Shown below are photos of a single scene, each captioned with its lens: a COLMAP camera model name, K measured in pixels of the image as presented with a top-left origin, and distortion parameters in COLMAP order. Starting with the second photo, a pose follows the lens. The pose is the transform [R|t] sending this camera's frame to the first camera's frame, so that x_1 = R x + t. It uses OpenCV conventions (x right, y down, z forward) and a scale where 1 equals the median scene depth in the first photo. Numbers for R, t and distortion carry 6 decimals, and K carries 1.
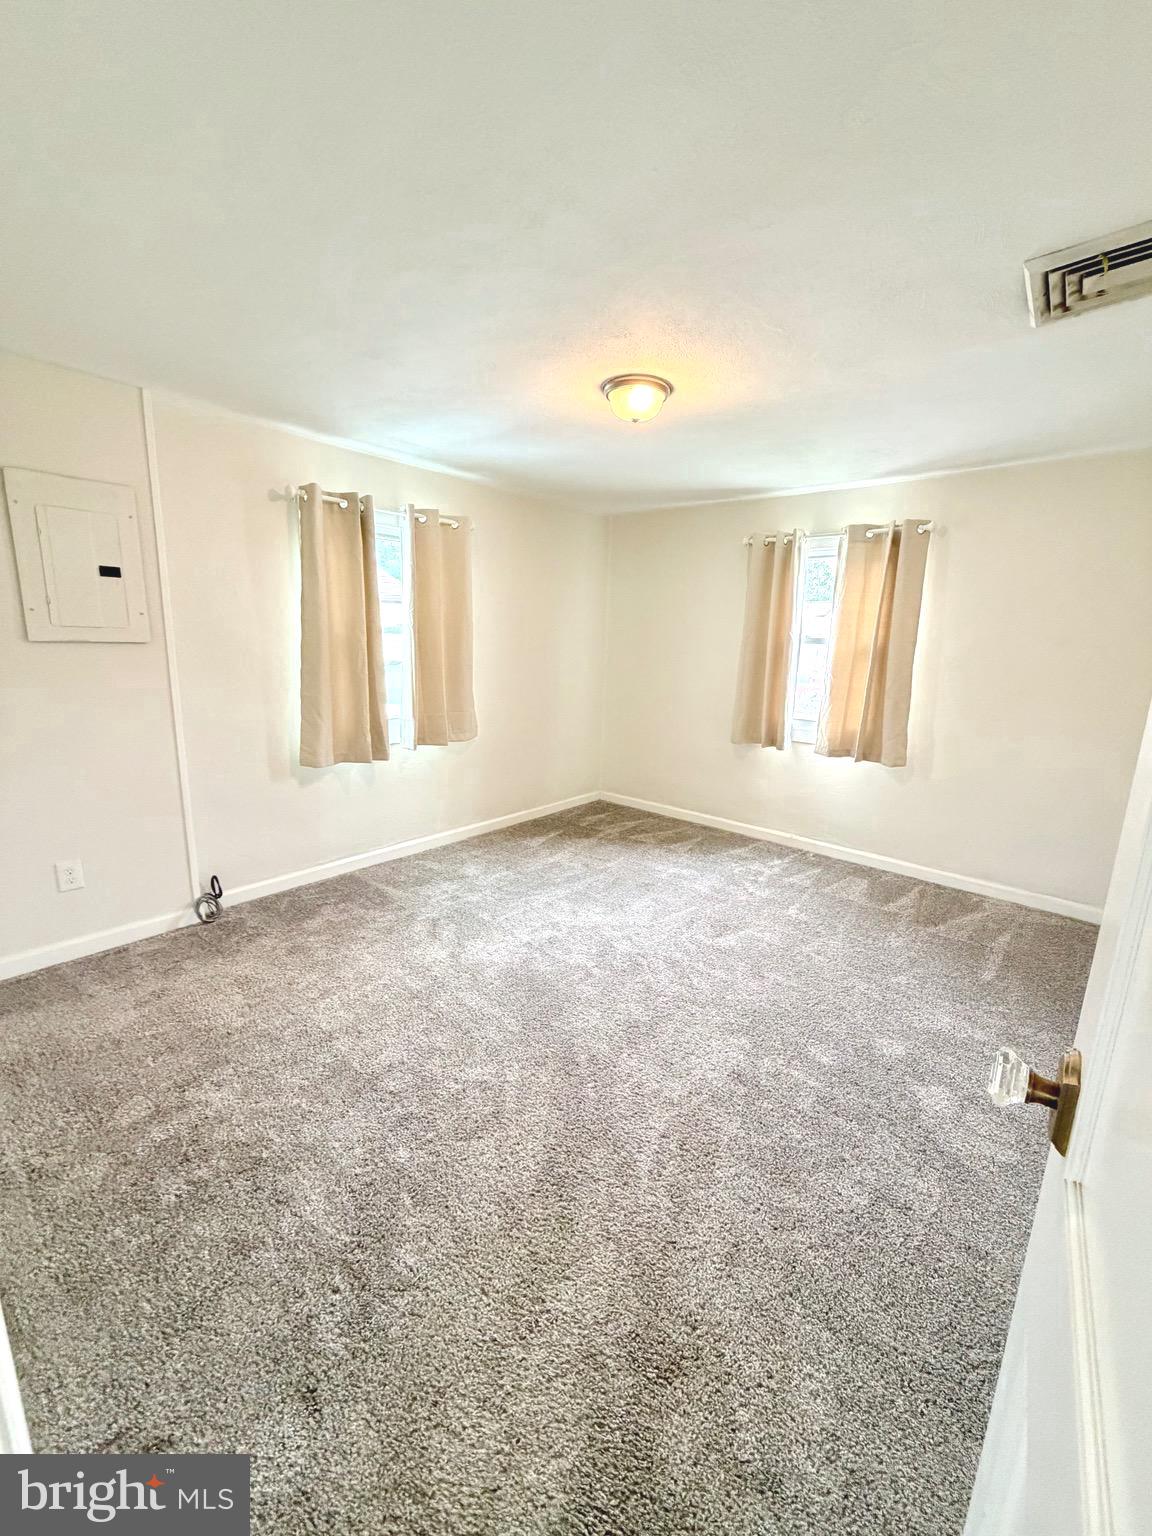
lens RADIAL K [[610.7, 0, 579.0], [0, 610.7, 762.2], [0, 0, 1]] dist [0.000136, -0.000074]
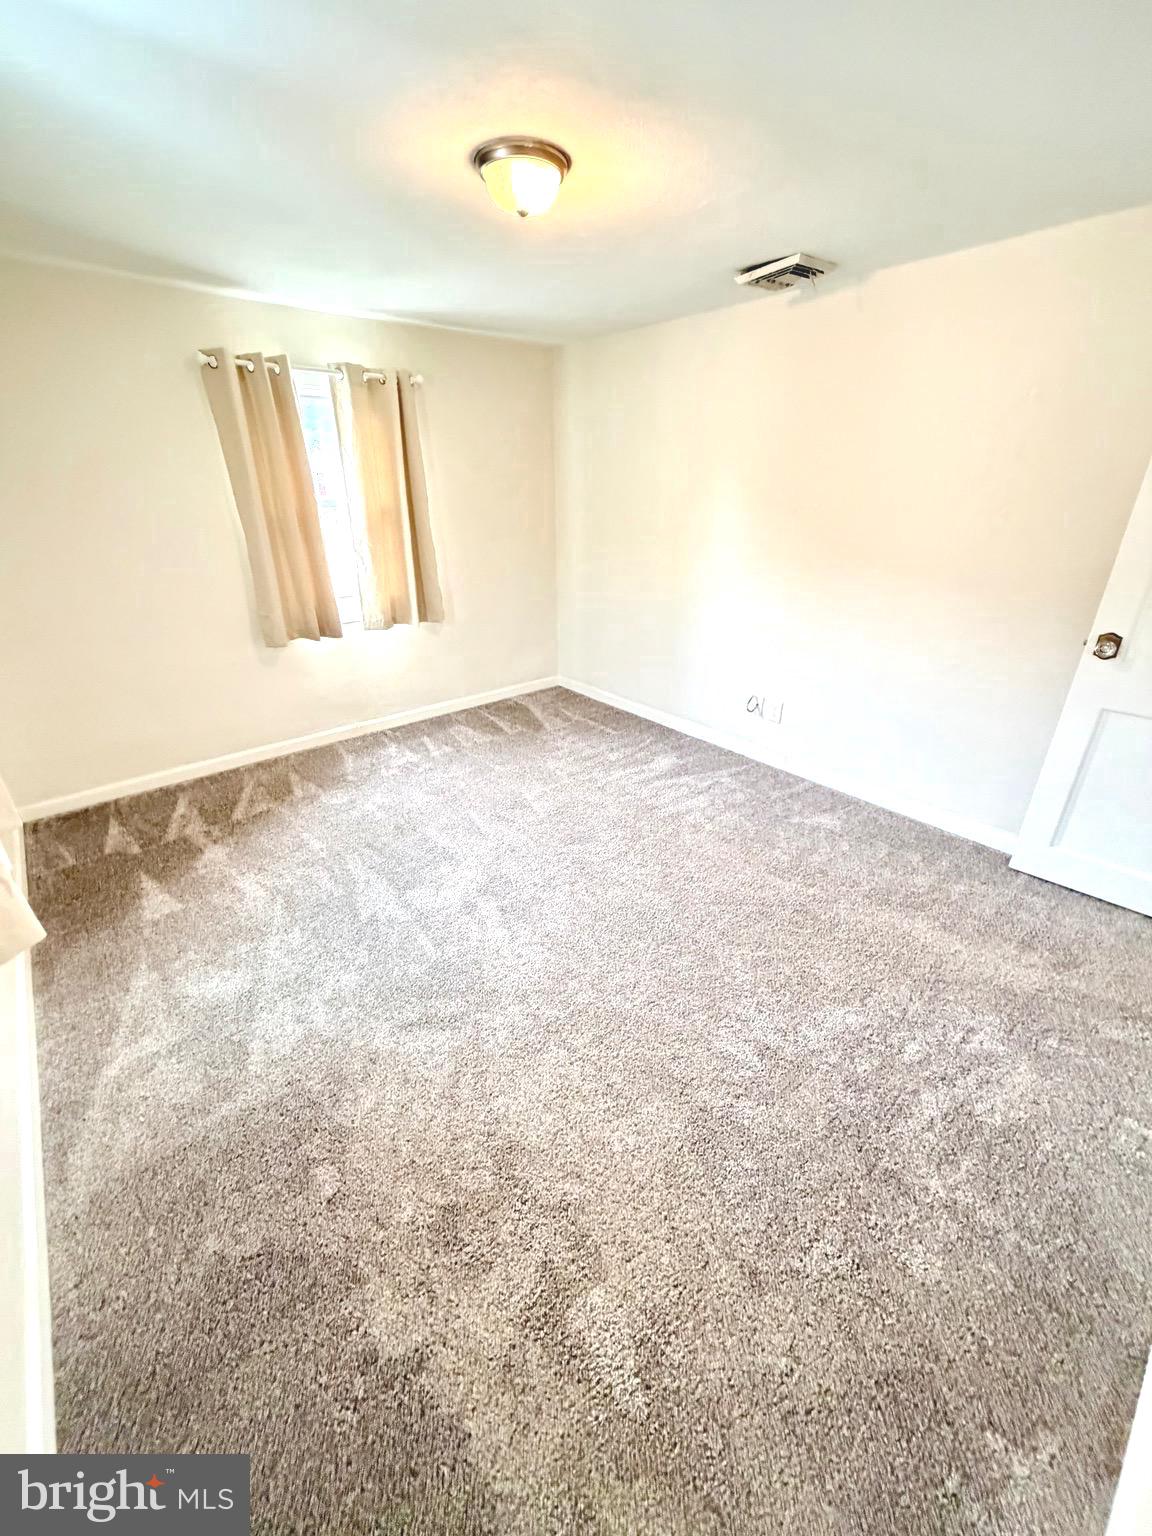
lens RADIAL K [[610.7, 0, 579.0], [0, 610.7, 762.2], [0, 0, 1]] dist [0.000136, -0.000074]
pose [[0.157696, -0.444242, 0.881919, -0.520988], [0.212361, 0.887454, 0.409057, -0.161831], [-0.964383, 0.122778, 0.234288, 0.525777]]
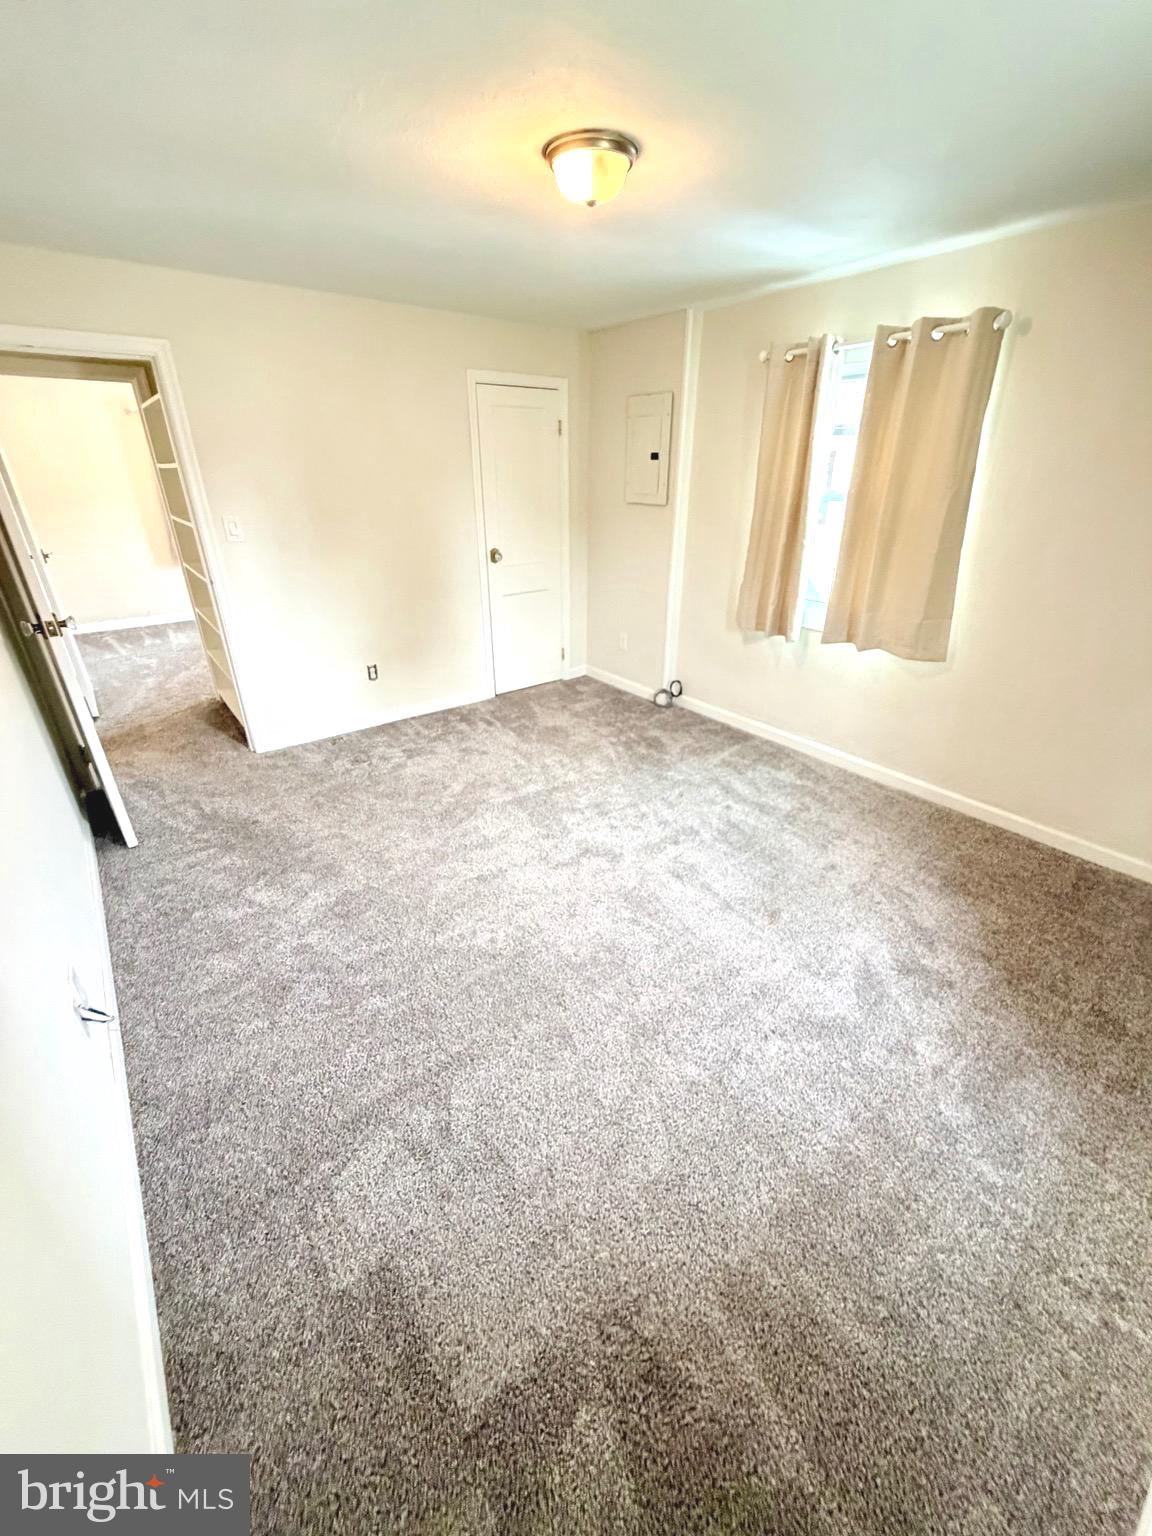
lens RADIAL K [[610.7, 0, 579.0], [0, 610.7, 762.2], [0, 0, 1]] dist [0.000136, -0.000074]
pose [[-0.190955, 0.401528, -0.895718, 0.647445], [-0.205674, 0.875888, 0.436485, -0.179281], [0.959810, 0.267575, -0.084671, 0.770310]]
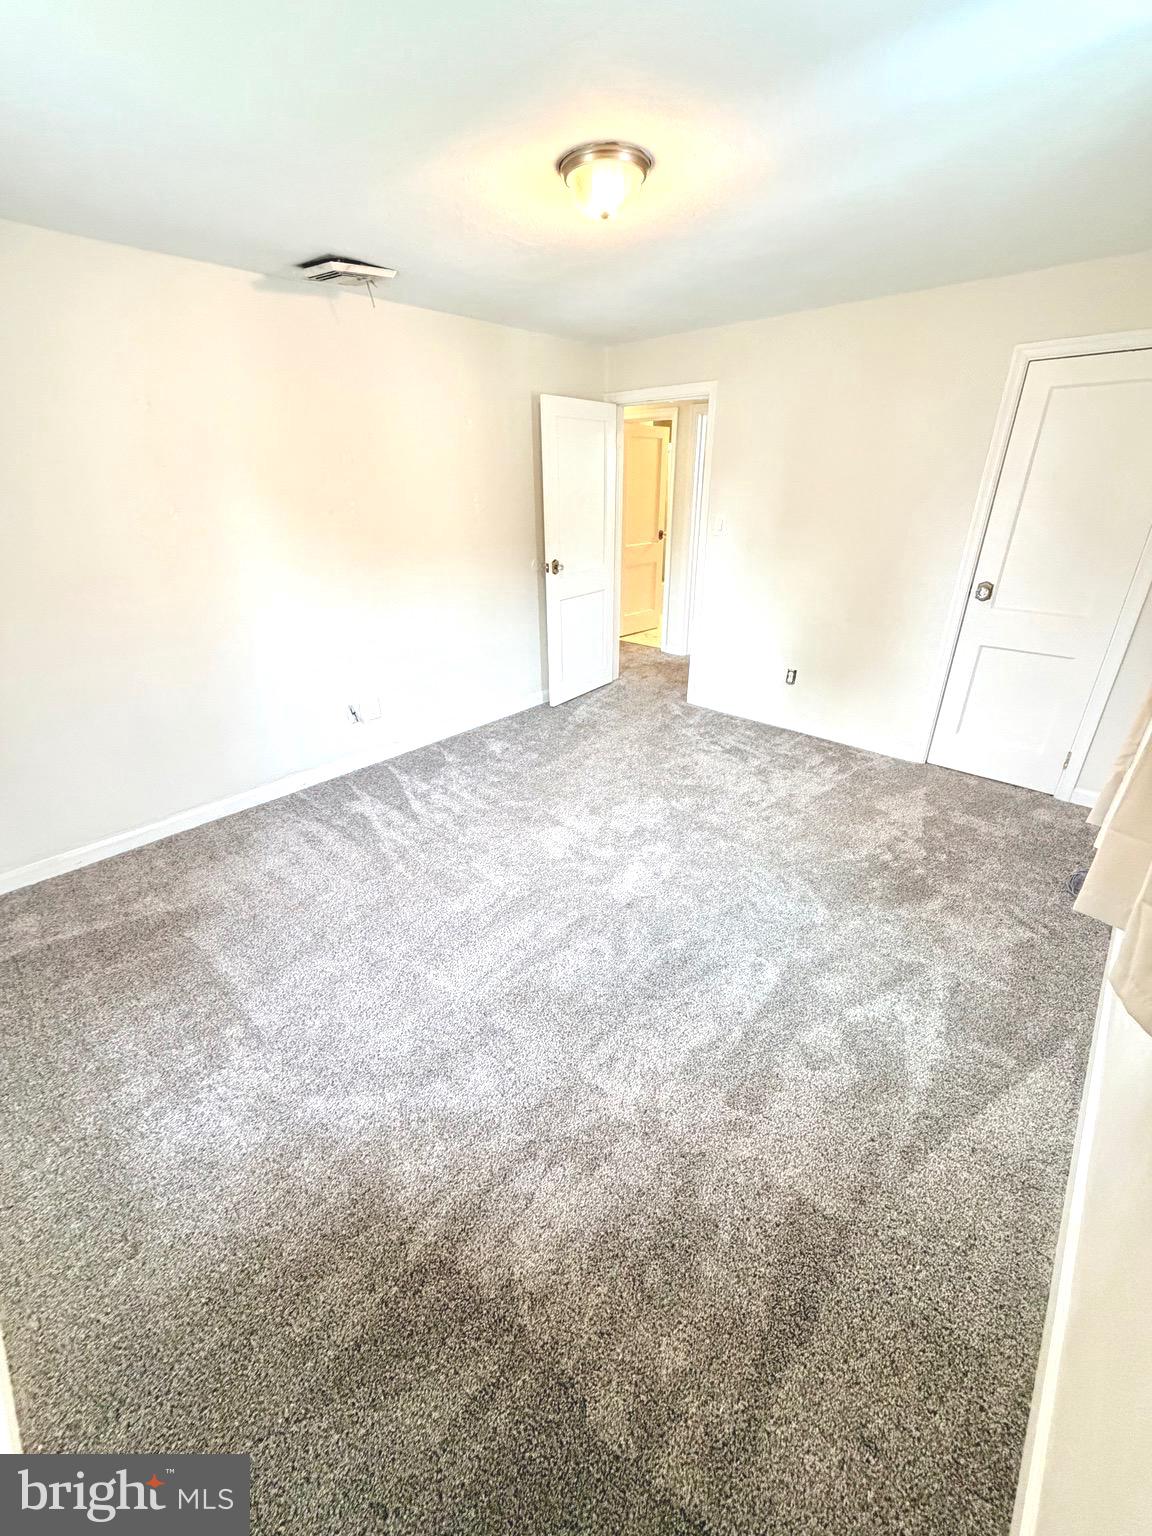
lens RADIAL K [[610.7, 0, 579.0], [0, 610.7, 762.2], [0, 0, 1]] dist [0.000136, -0.000074]
pose [[-0.999489, -0.028400, 0.014657, 0.052339], [-0.013975, 0.800830, 0.598729, -0.298092], [-0.028742, 0.598218, -0.800818, 1.260374]]
